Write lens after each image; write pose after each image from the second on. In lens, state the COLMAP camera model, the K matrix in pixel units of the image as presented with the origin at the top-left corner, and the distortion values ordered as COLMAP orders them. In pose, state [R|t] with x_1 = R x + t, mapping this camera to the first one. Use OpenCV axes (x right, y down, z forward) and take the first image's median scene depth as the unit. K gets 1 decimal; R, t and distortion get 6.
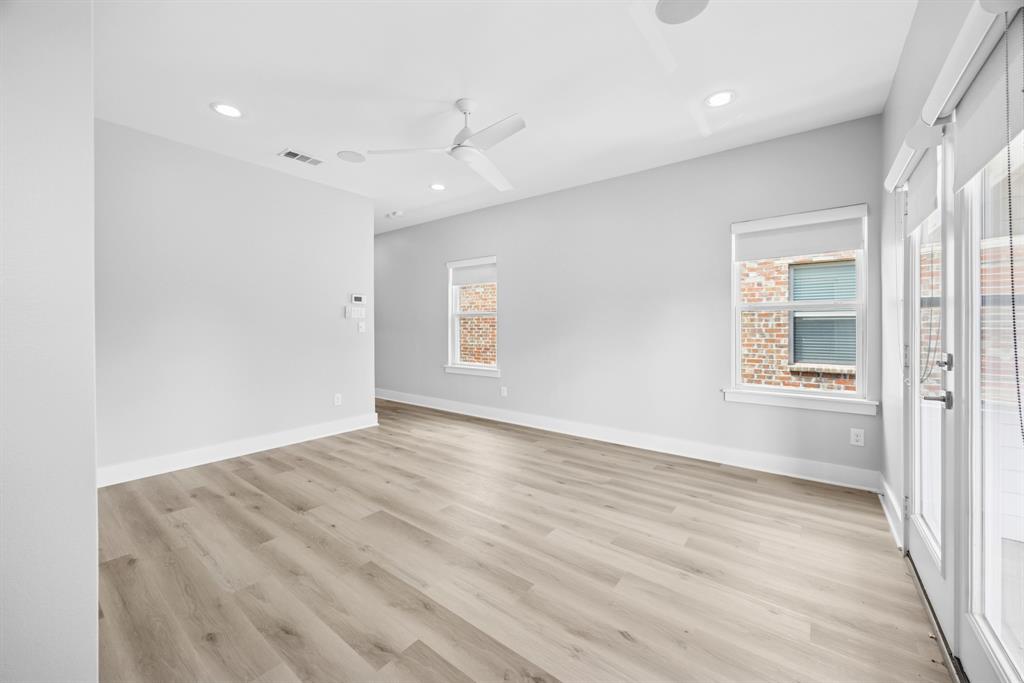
lens RADIAL K [[400.9, 0, 514.2], [0, 400.9, 312.1], [0, 0, 1]] dist [-0.001297, -0.000052]
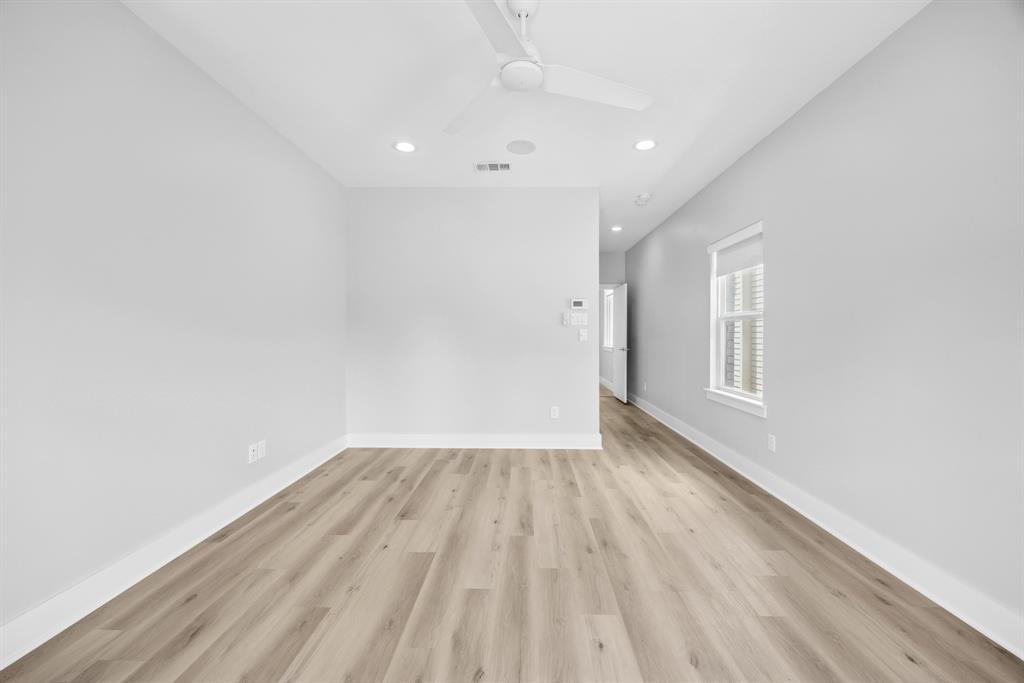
lens RADIAL K [[397.7, 0, 513.9], [0, 397.7, 326.3], [0, 0, 1]] dist [-0.000888, -0.000113]
pose [[0.587081, -0.014547, -0.809397, 0.374071], [0.027054, 0.999633, 0.001656, 0.018821], [0.809076, -0.022870, 0.587259, 0.546633]]
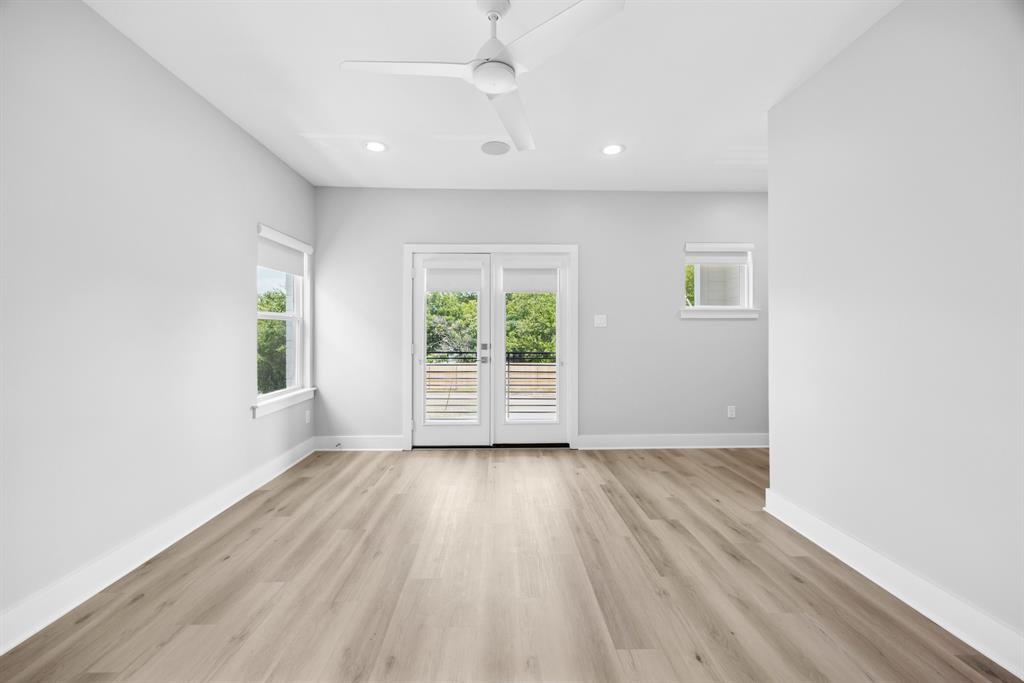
lens RADIAL K [[395.3, 0, 509.1], [0, 395.3, 334.2], [0, 0, 1]] dist [-0.001663, 0.000030]
pose [[-0.633922, -0.002859, 0.773392, -0.568494], [-0.025404, 0.999531, -0.017128, 0.038012], [-0.772980, -0.030505, -0.633697, 1.256735]]
